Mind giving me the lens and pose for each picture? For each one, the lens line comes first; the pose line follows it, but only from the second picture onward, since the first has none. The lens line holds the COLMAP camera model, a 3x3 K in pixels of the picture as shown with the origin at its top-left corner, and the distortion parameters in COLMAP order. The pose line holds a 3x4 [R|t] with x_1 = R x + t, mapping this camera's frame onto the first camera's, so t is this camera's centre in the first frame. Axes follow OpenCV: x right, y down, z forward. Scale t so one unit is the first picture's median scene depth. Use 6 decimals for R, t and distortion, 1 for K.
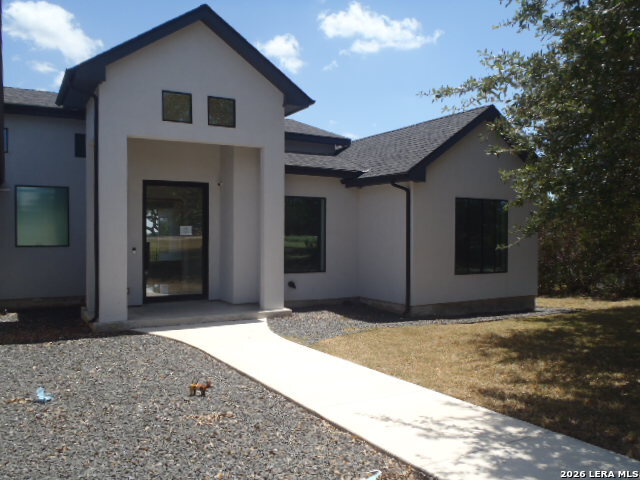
lens RADIAL K [[544.8, 0, 321.9], [0, 544.8, 239.9], [0, 0, 1]] dist [-0.063911, 0.042298]
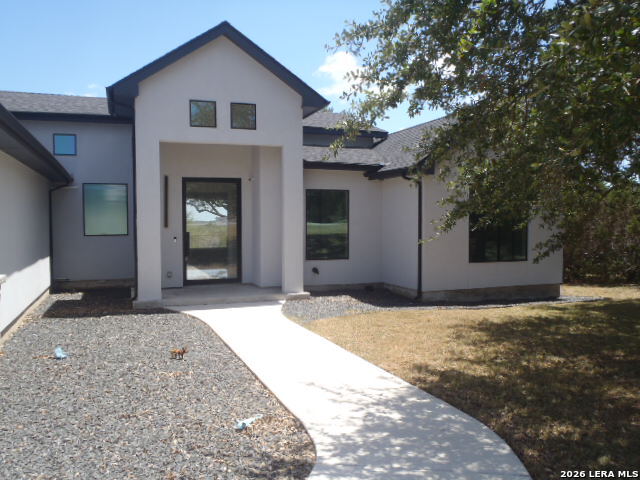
lens RADIAL K [[544.8, 0, 317.8], [0, 544.8, 239.0], [0, 0, 1]] dist [-0.063911, 0.042298]
pose [[0.984886, 0.001463, -0.173198, 0.149905], [0.002684, 0.999715, 0.023710, -0.007464], [0.173183, -0.023816, 0.984602, -0.078008]]
